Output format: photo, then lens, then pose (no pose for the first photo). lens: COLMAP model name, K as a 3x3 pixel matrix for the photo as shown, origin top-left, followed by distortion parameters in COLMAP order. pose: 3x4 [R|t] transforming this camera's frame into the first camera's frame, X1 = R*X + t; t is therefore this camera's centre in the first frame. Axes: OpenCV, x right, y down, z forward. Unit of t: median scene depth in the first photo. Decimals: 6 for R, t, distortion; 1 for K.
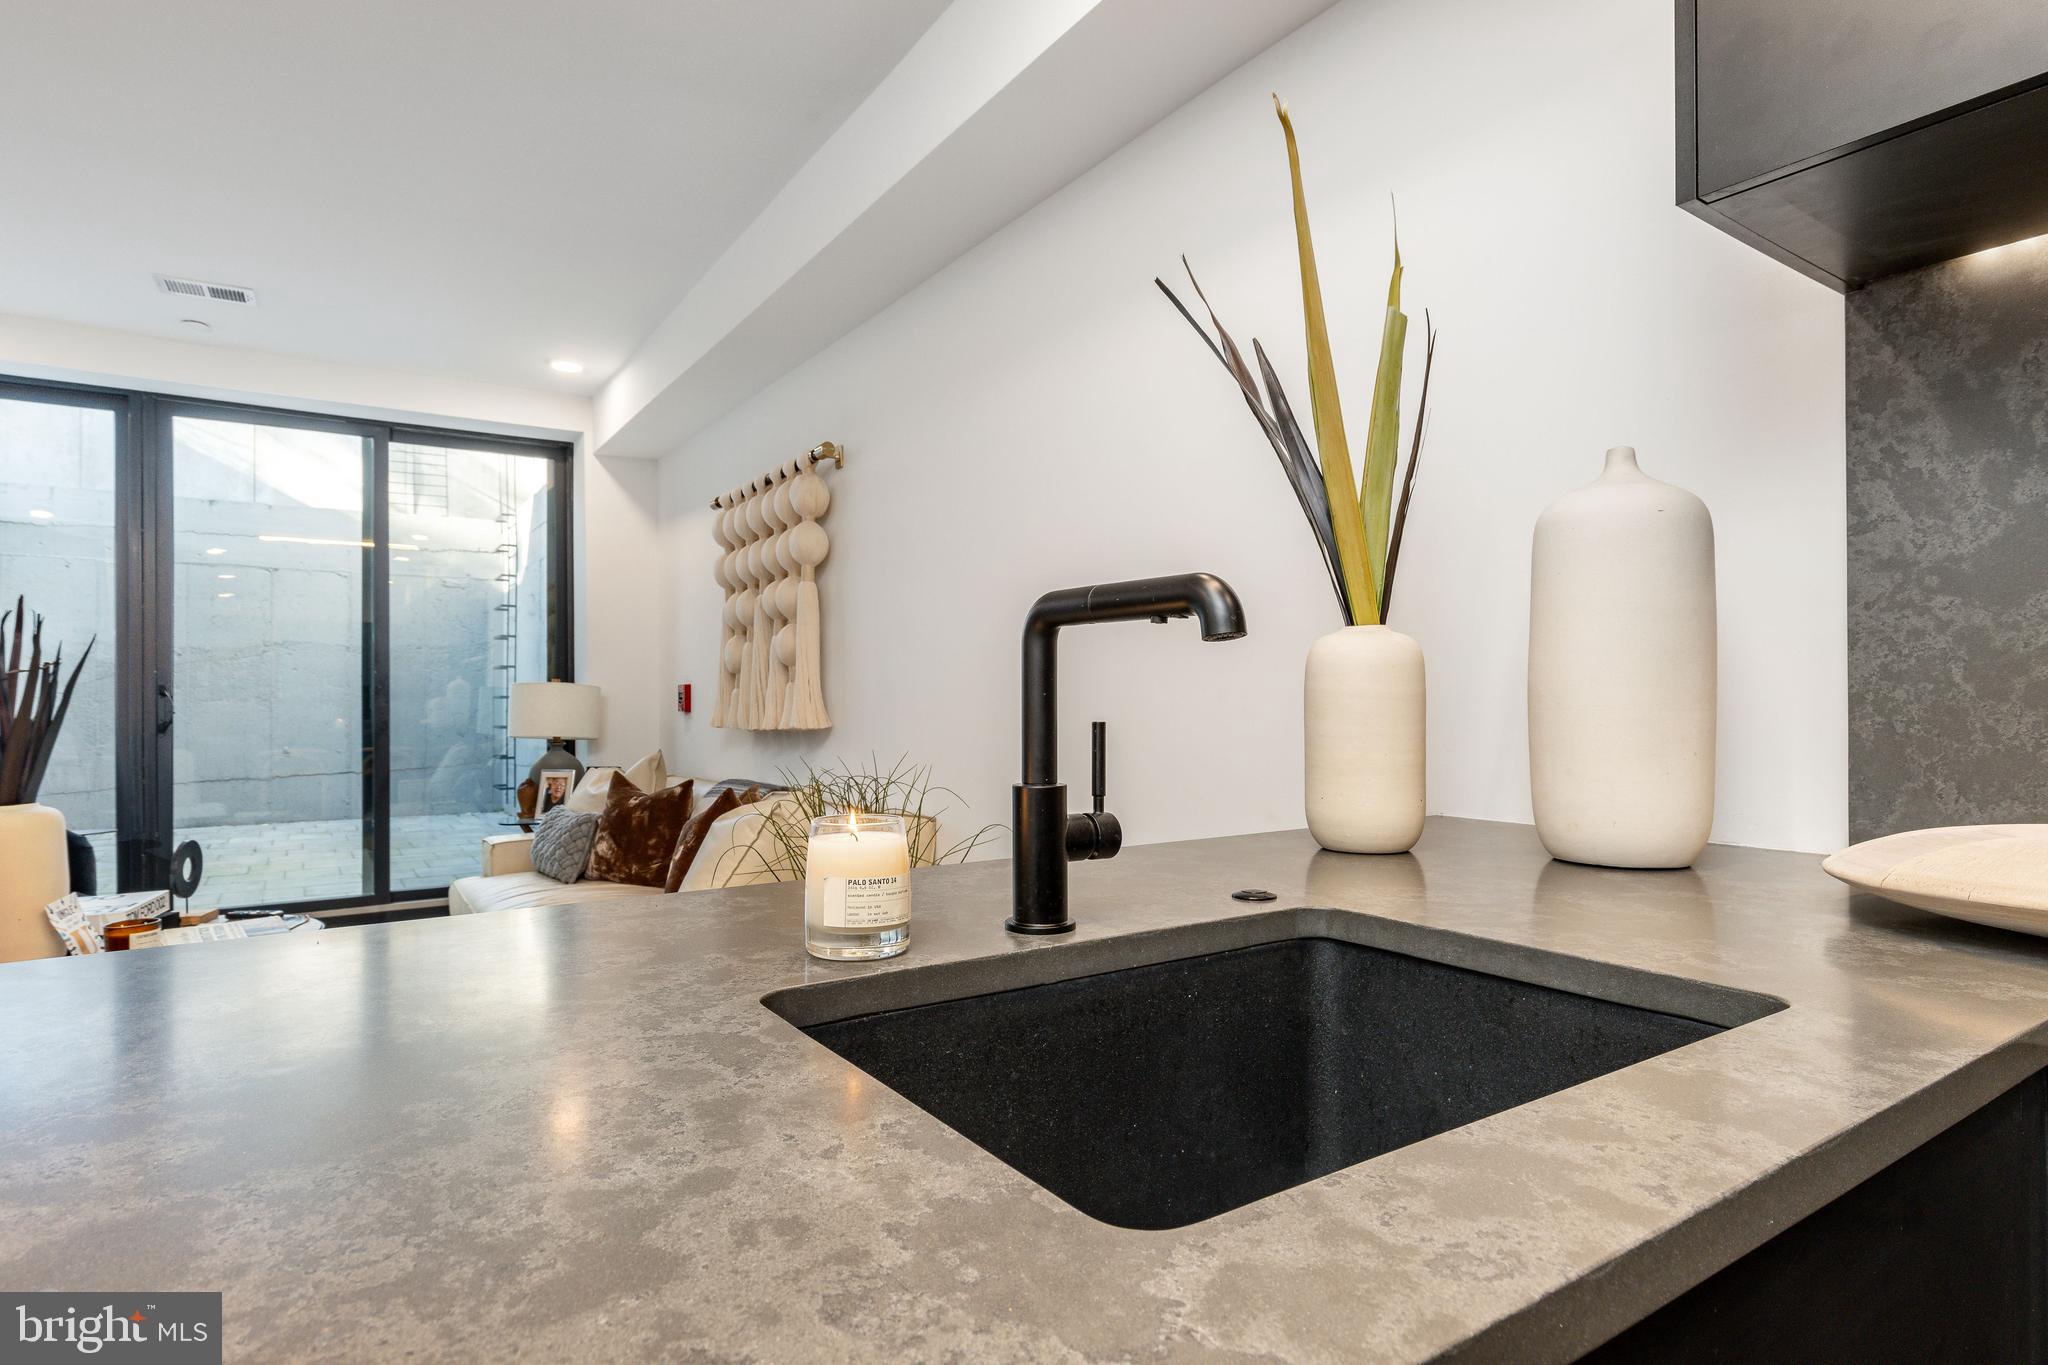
lens RADIAL K [[1089.4, 0, 1037.7], [0, 1089.4, 689.6], [0, 0, 1]] dist [0.004384, -0.004539]
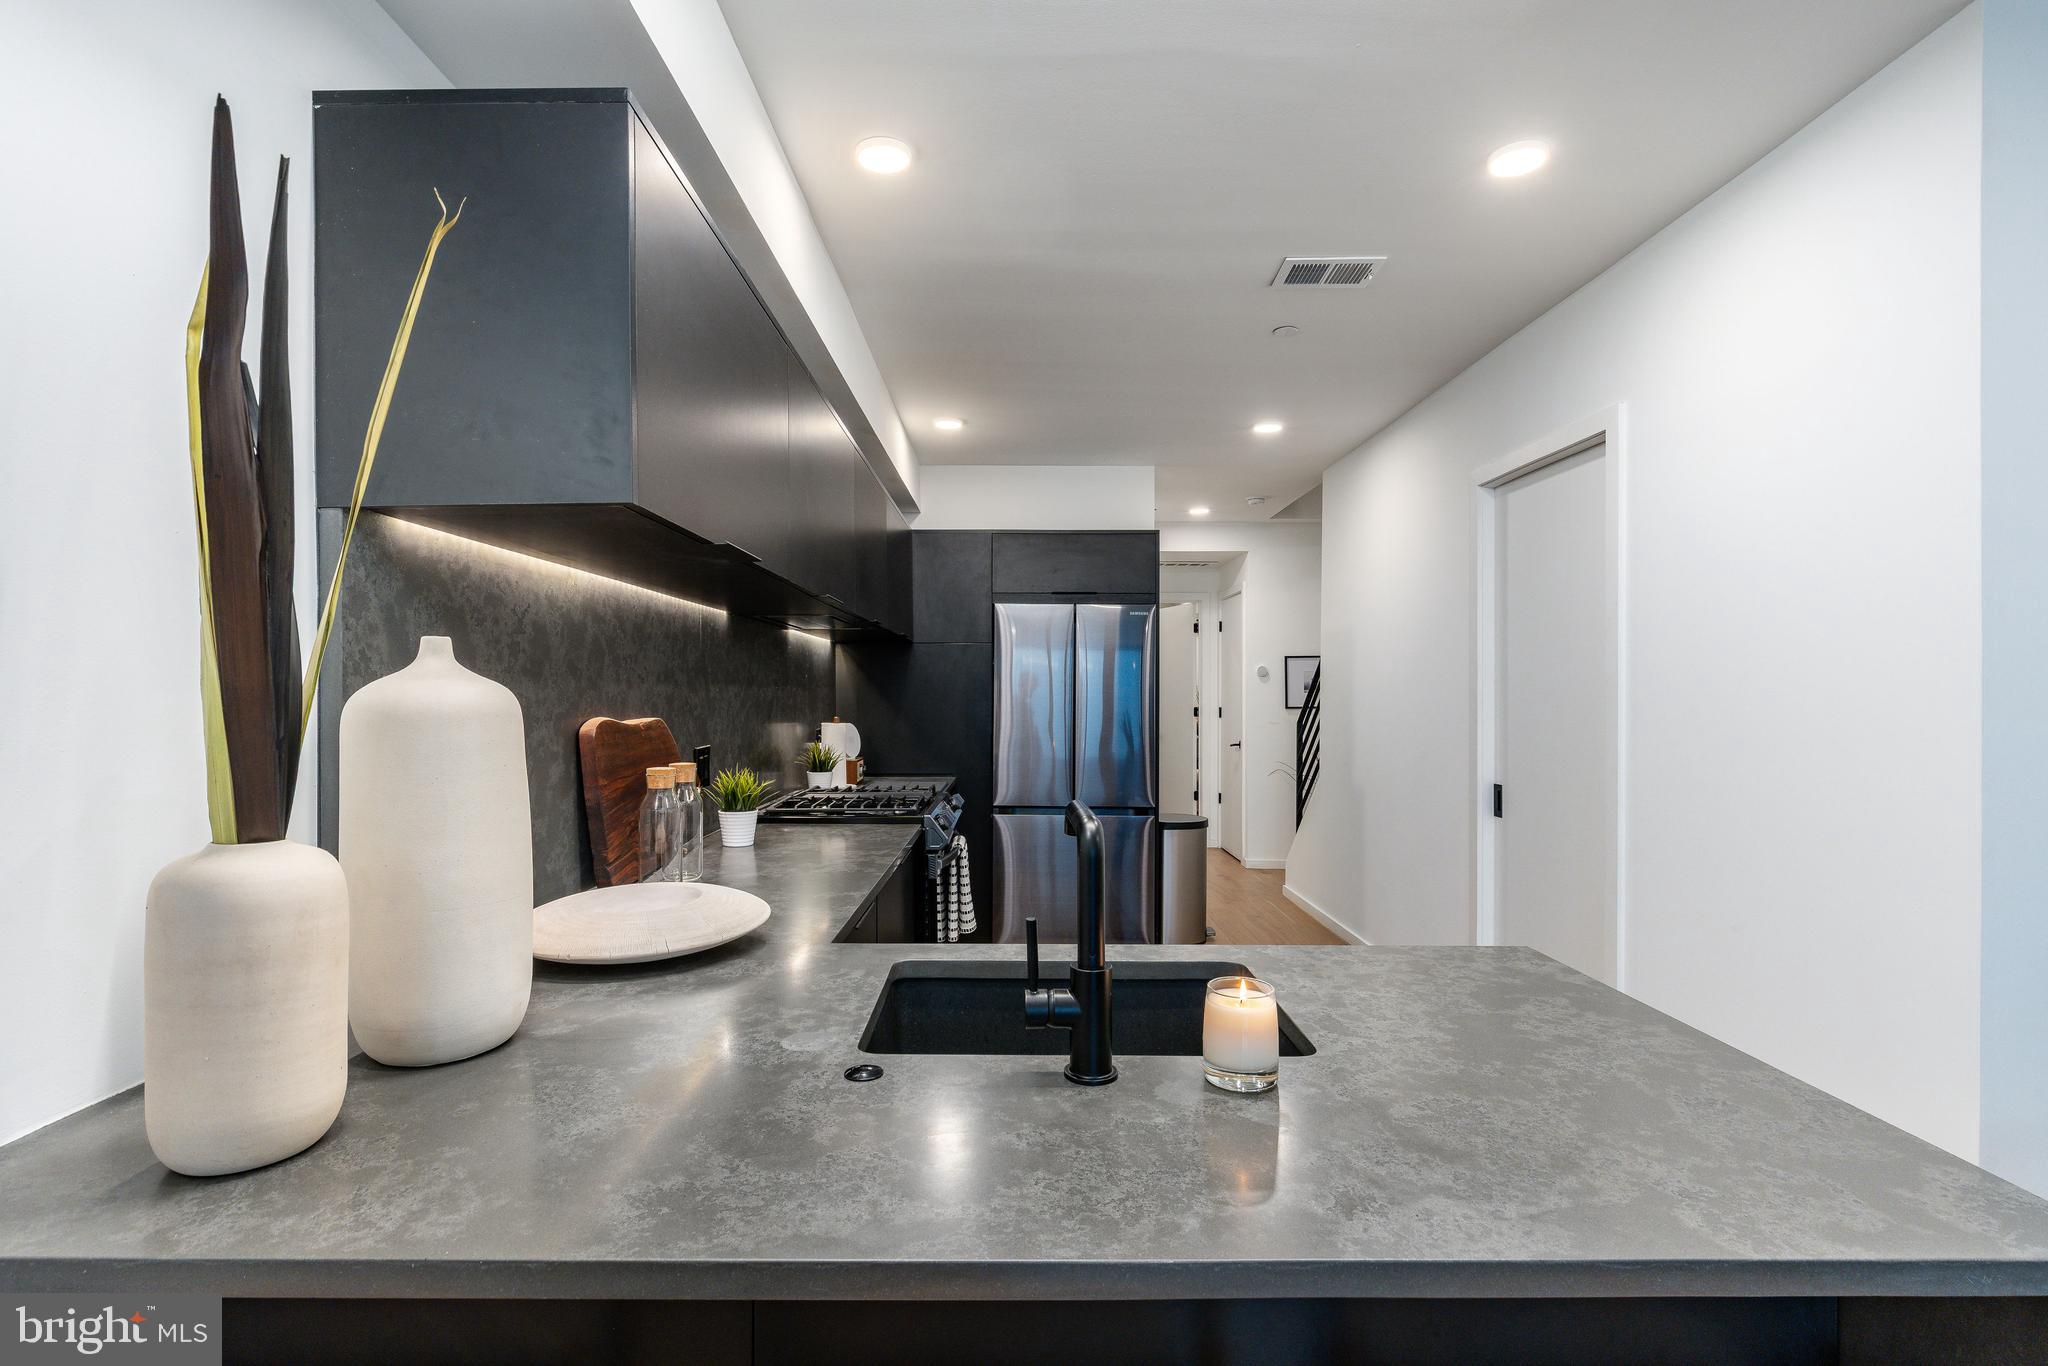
lens RADIAL K [[951.7, 0, 1028.6], [0, 951.7, 728.1], [0, 0, 1]] dist [-0.004979, 0.001064]
pose [[-0.831911, -0.021163, 0.554505, -0.127388], [-0.006037, 0.999558, 0.029093, -0.053072], [-0.554876, 0.020855, -0.831672, 0.453498]]
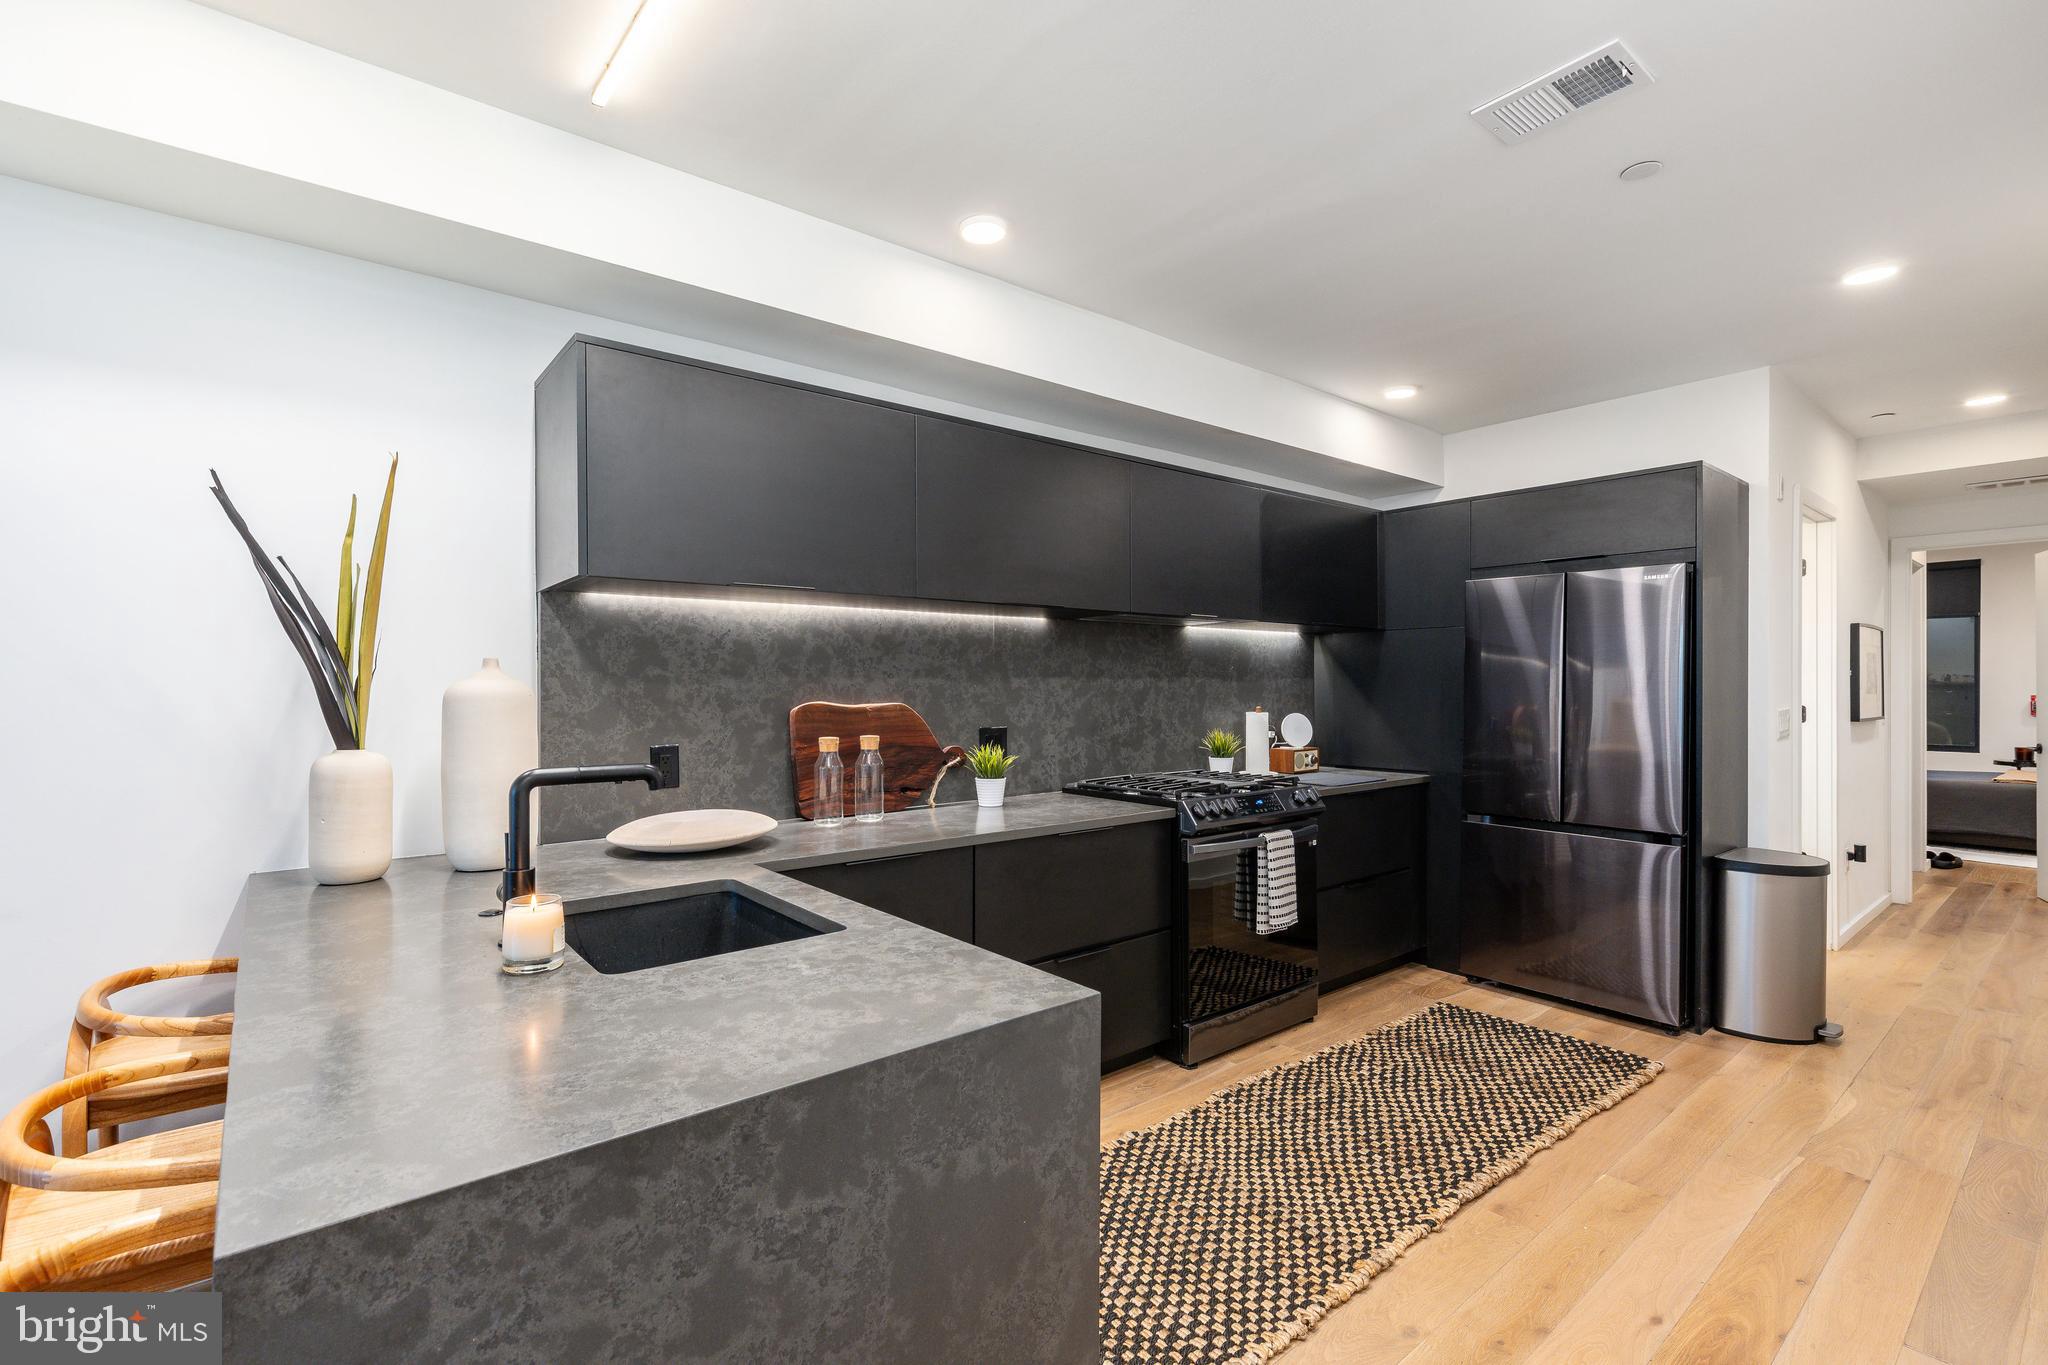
lens RADIAL K [[923.5, 0, 1032.3], [0, 923.5, 680.9], [0, 0, 1]] dist [0.003357, -0.000711]
pose [[-0.097601, 0.007271, 0.995199, -0.391583], [-0.002823, 0.999967, -0.007582, -0.053763], [-0.995222, -0.003549, -0.097577, 0.059308]]
